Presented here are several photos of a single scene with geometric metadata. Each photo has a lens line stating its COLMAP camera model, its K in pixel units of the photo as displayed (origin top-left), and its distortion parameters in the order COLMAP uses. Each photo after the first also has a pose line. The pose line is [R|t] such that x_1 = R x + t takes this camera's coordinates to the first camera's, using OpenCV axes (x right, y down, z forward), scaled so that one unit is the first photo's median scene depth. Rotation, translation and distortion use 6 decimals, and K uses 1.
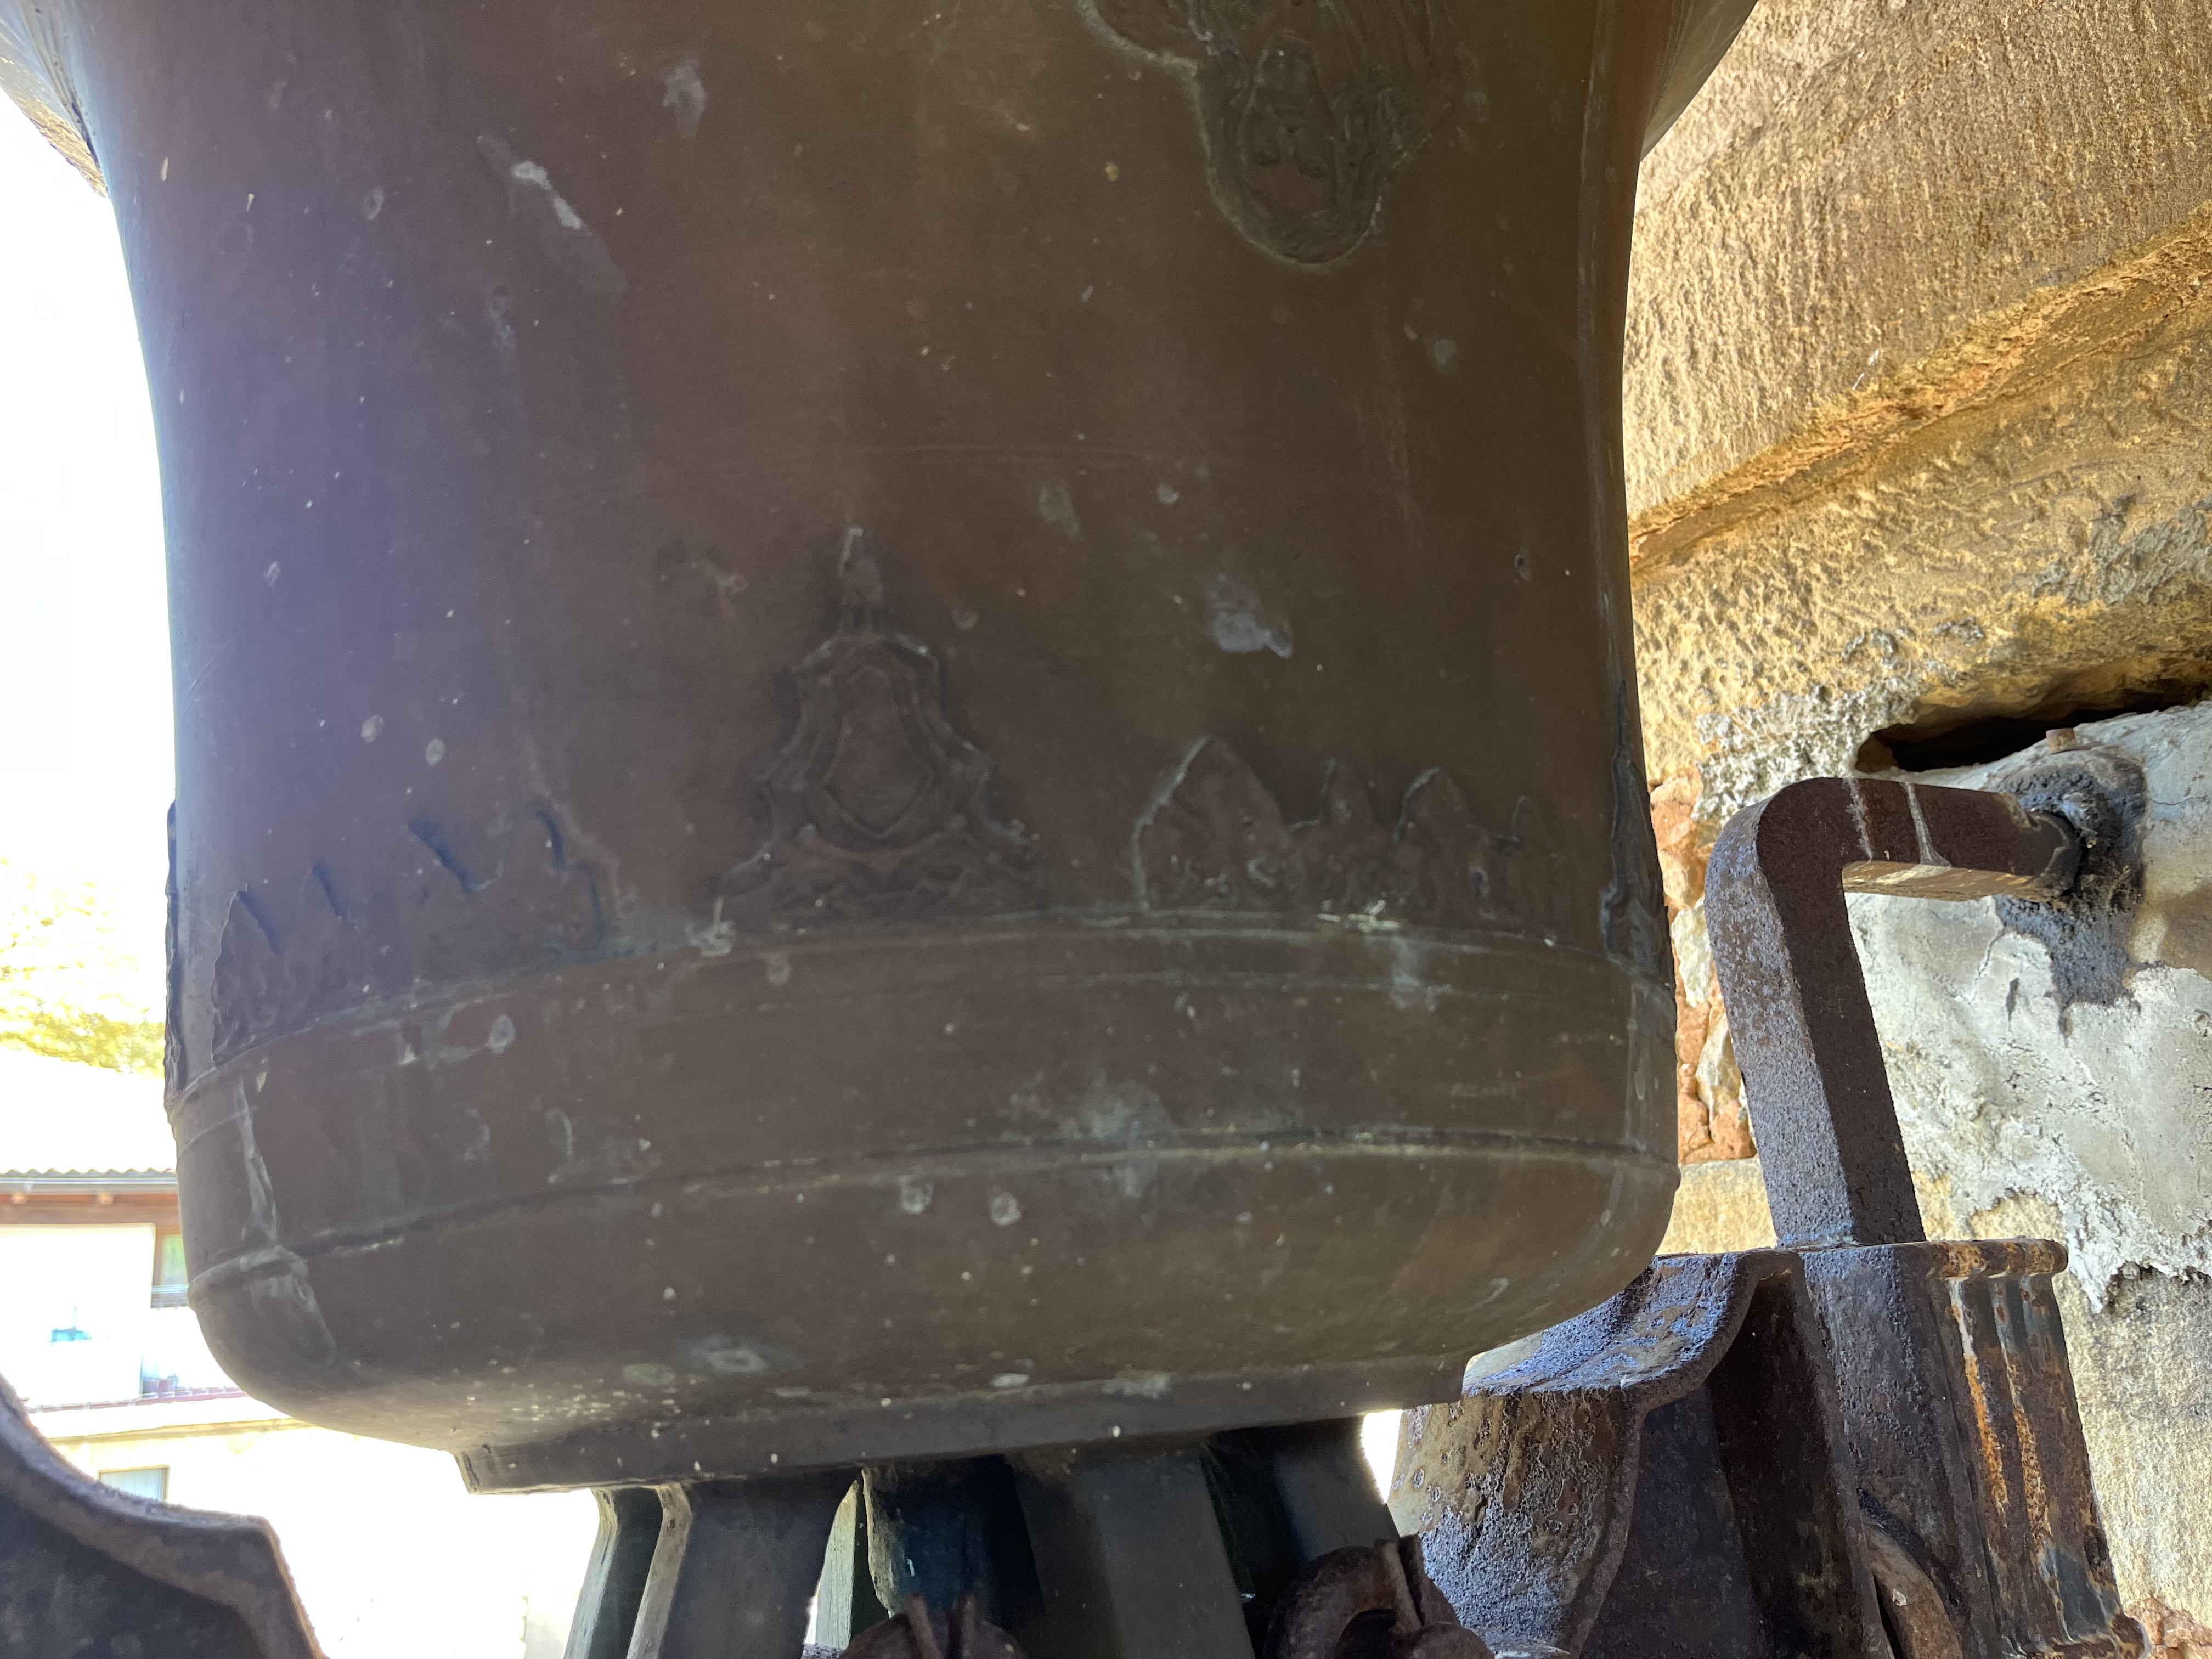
lens RADIAL K [[1711.1, 0, 1041.8], [0, 1711.1, 826.8], [0, 0, 1]] dist [0.040929, -0.080300]
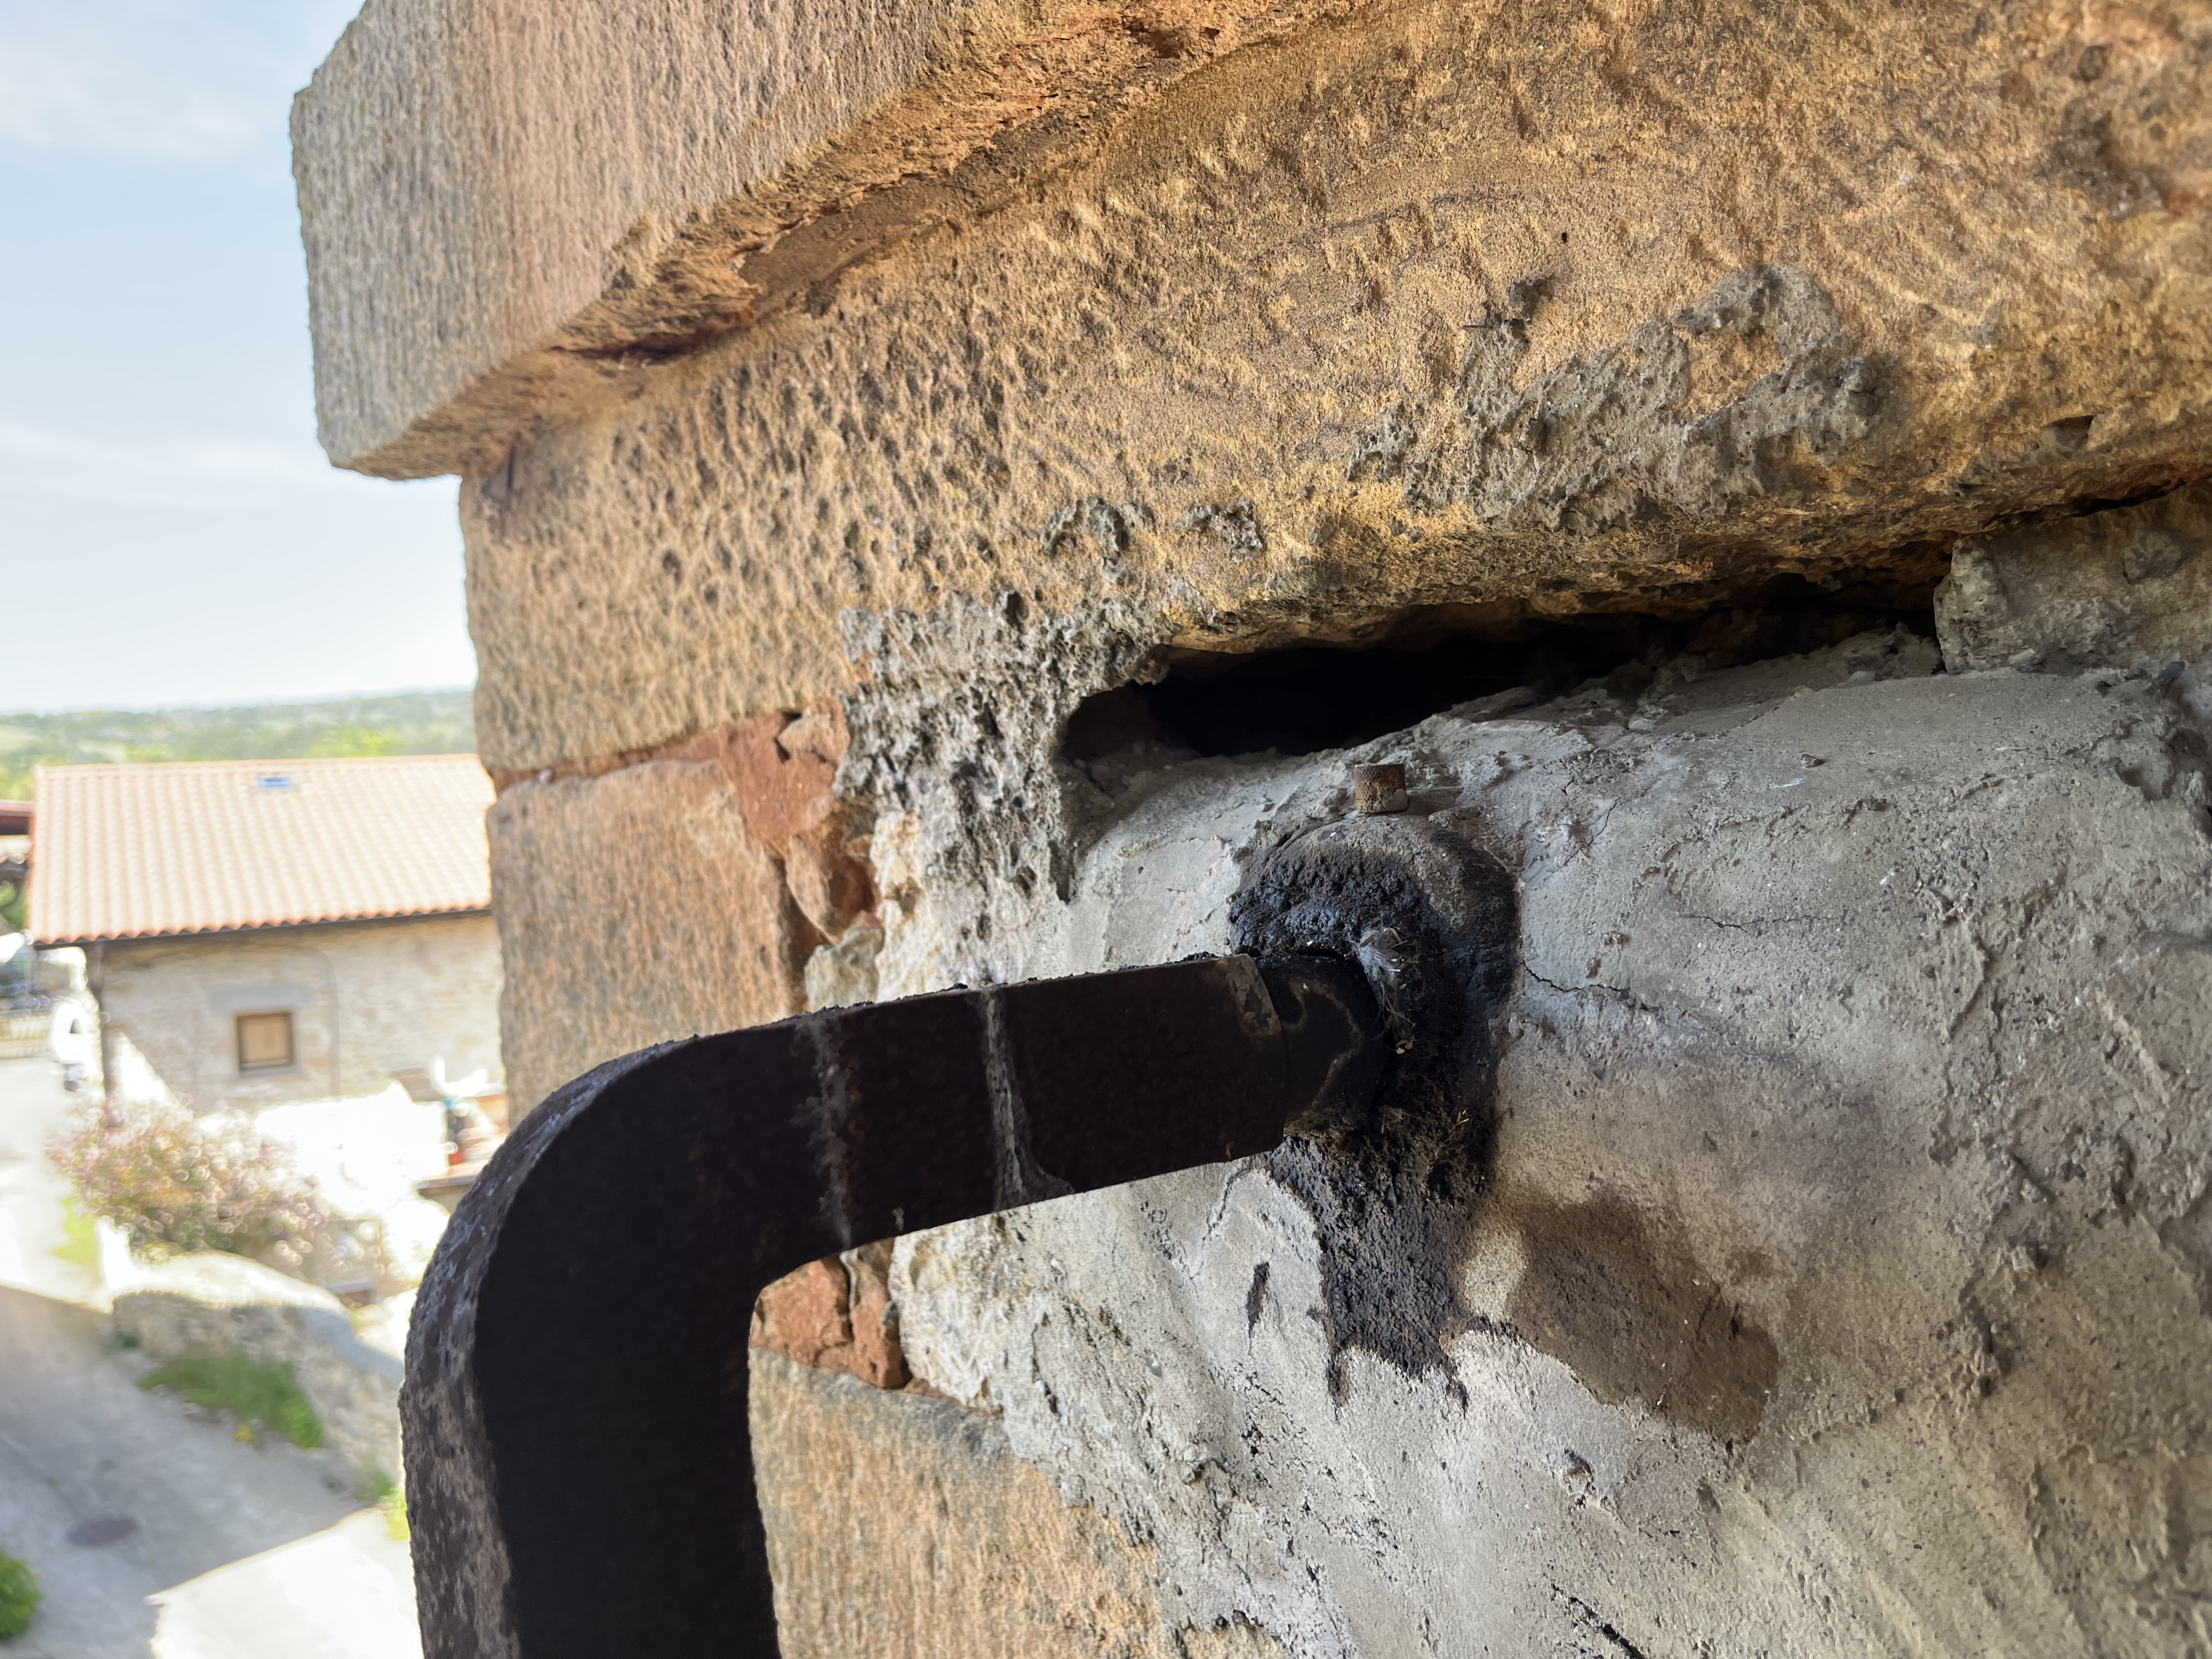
lens RADIAL K [[1711.1, 0, 1095.8], [0, 1711.1, 836.1], [0, 0, 1]] dist [0.040929, -0.080300]
pose [[0.958798, -0.030696, 0.282426, 0.356486], [-0.028994, 0.978381, 0.204767, -0.126447], [-0.282606, -0.204518, 0.937180, 0.531626]]
